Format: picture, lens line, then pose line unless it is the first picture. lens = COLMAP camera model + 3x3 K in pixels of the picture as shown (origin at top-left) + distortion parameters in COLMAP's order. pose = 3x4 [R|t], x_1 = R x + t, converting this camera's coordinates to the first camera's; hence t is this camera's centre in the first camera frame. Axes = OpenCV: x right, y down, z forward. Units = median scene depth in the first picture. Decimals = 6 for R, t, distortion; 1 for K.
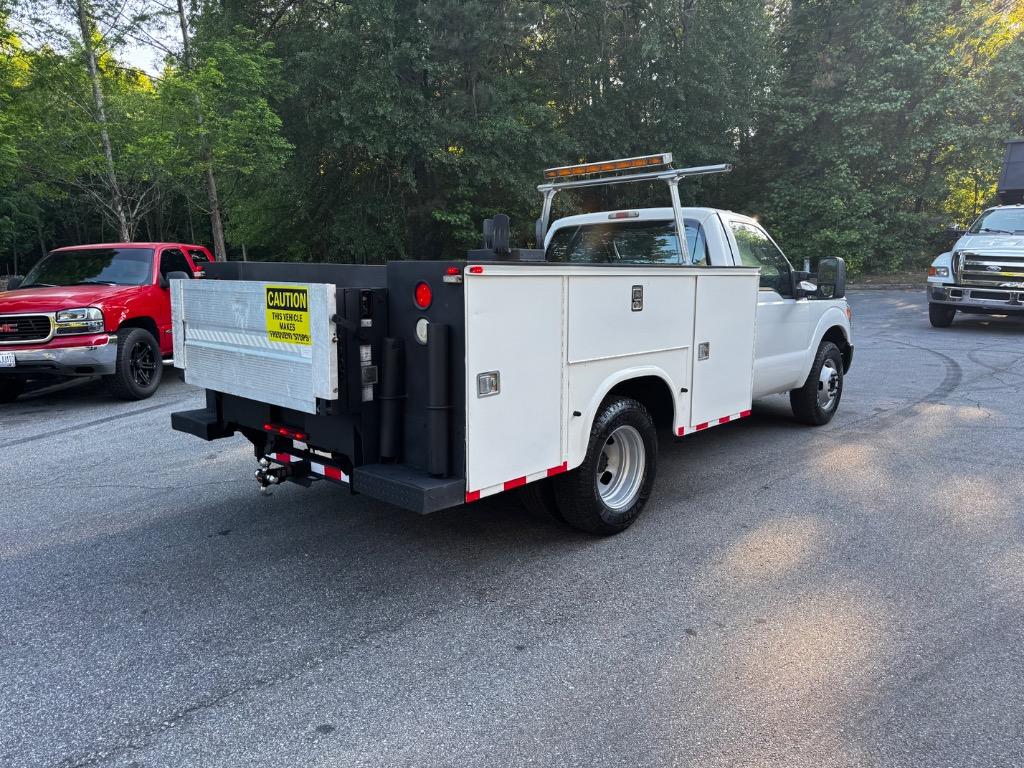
lens RADIAL K [[724.8, 0, 512.0], [0, 724.8, 384.0], [0, 0, 1]] dist [0.044692, -0.003030]
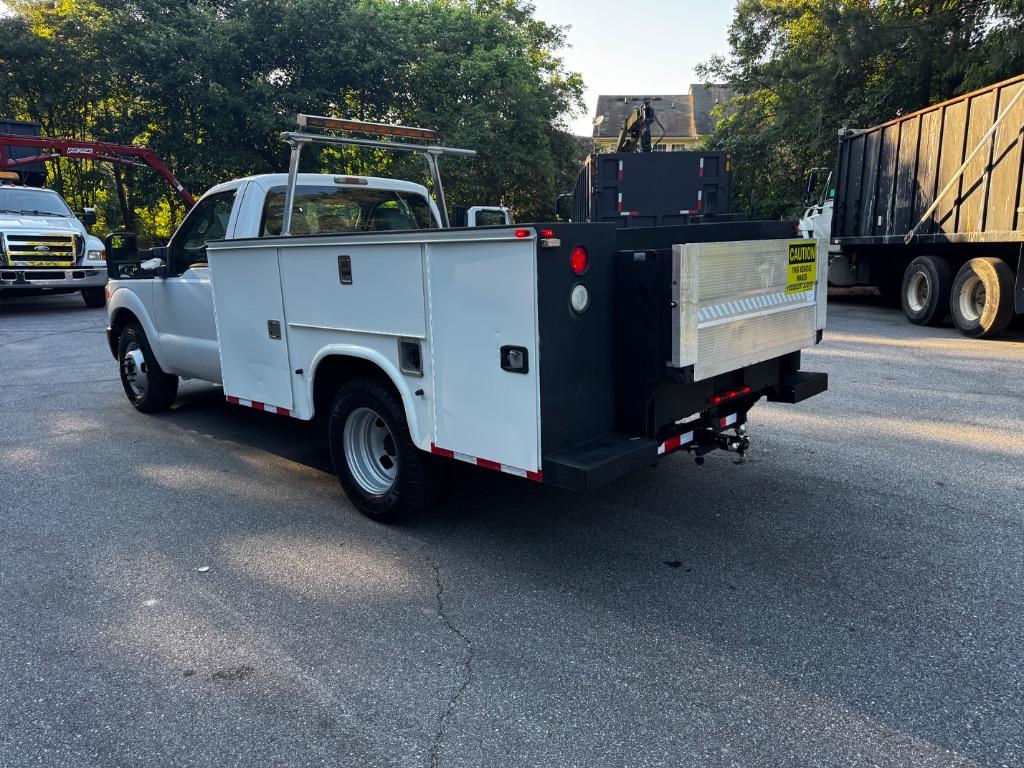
lens RADIAL K [[721.8, 0, 512.0], [0, 721.8, 384.0], [0, 0, 1]] dist [0.004583, -0.002220]
pose [[0.007407, -0.197760, 0.980223, -1.125345], [0.177531, 0.964938, 0.193334, -0.168559], [-0.984087, 0.172588, 0.042256, 1.109400]]
